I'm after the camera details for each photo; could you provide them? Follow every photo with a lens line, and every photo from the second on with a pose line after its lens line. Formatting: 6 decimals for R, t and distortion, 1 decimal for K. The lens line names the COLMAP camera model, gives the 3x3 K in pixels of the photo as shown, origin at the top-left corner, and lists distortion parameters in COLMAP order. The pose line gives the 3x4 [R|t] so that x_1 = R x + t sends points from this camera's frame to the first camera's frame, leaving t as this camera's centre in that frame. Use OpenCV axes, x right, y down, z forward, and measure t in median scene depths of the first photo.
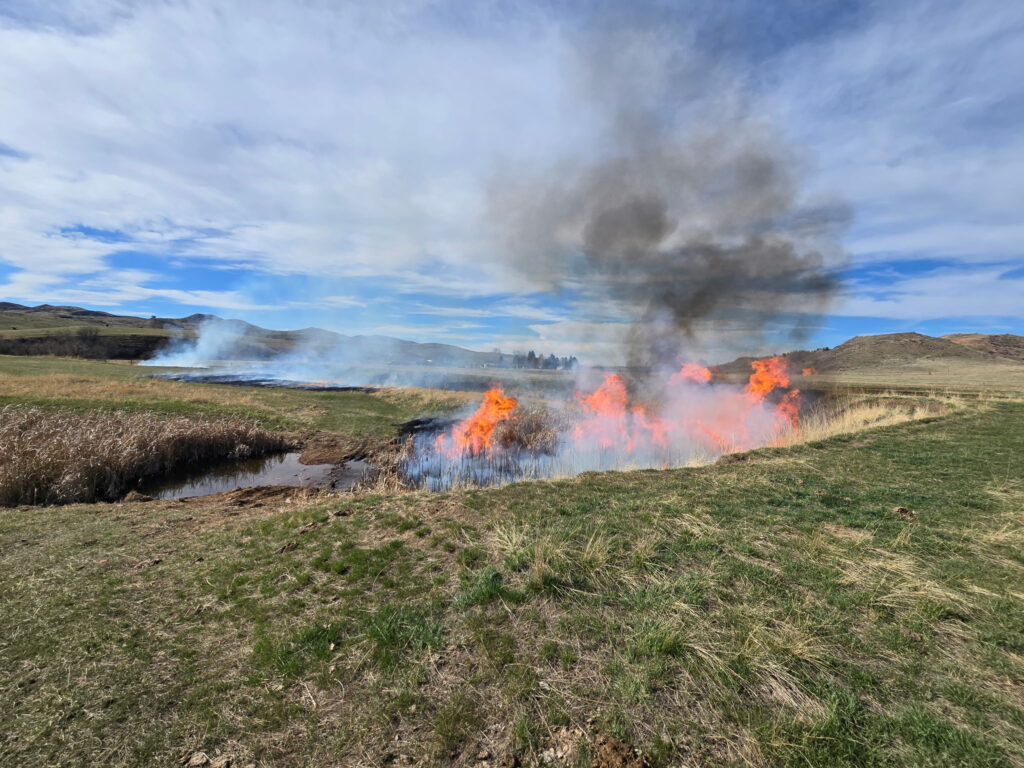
lens RADIAL K [[986.1, 0, 497.3], [0, 986.1, 422.8], [0, 0, 1]] dist [0.001238, -0.008564]
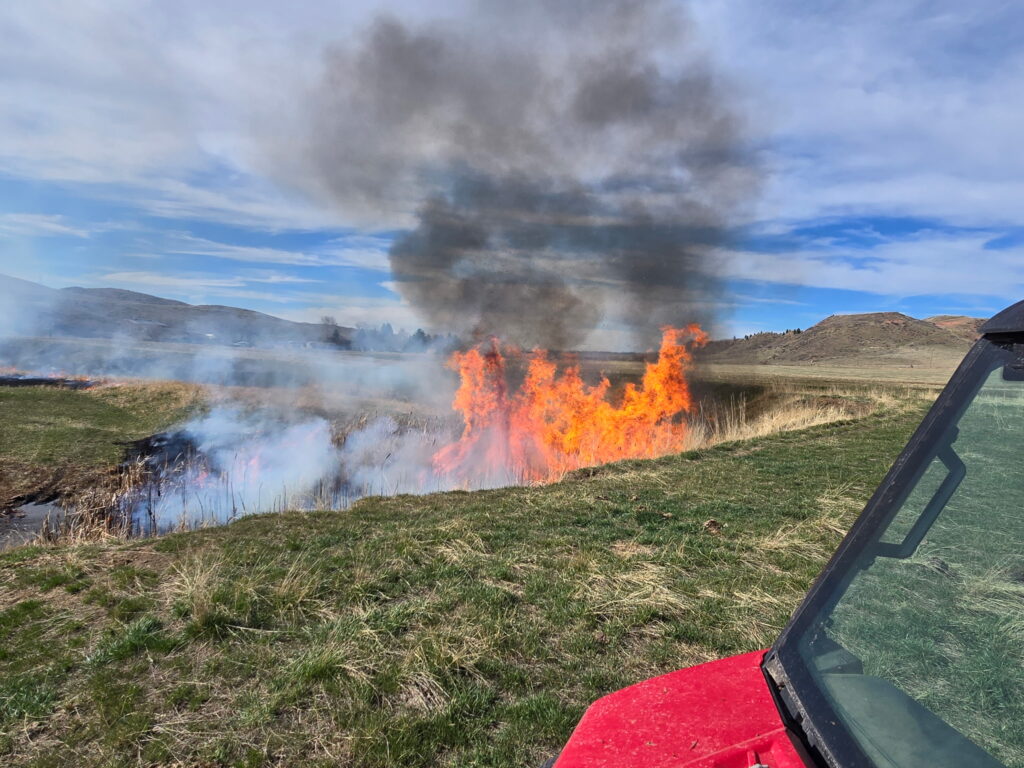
lens RADIAL K [[986.1, 0, 497.3], [0, 986.1, 422.8], [0, 0, 1]] dist [0.001238, -0.008564]
pose [[0.901036, -0.015309, 0.433474, -0.169069], [0.009009, 0.999822, 0.016585, -0.019145], [-0.433651, -0.011038, 0.901013, 0.395773]]
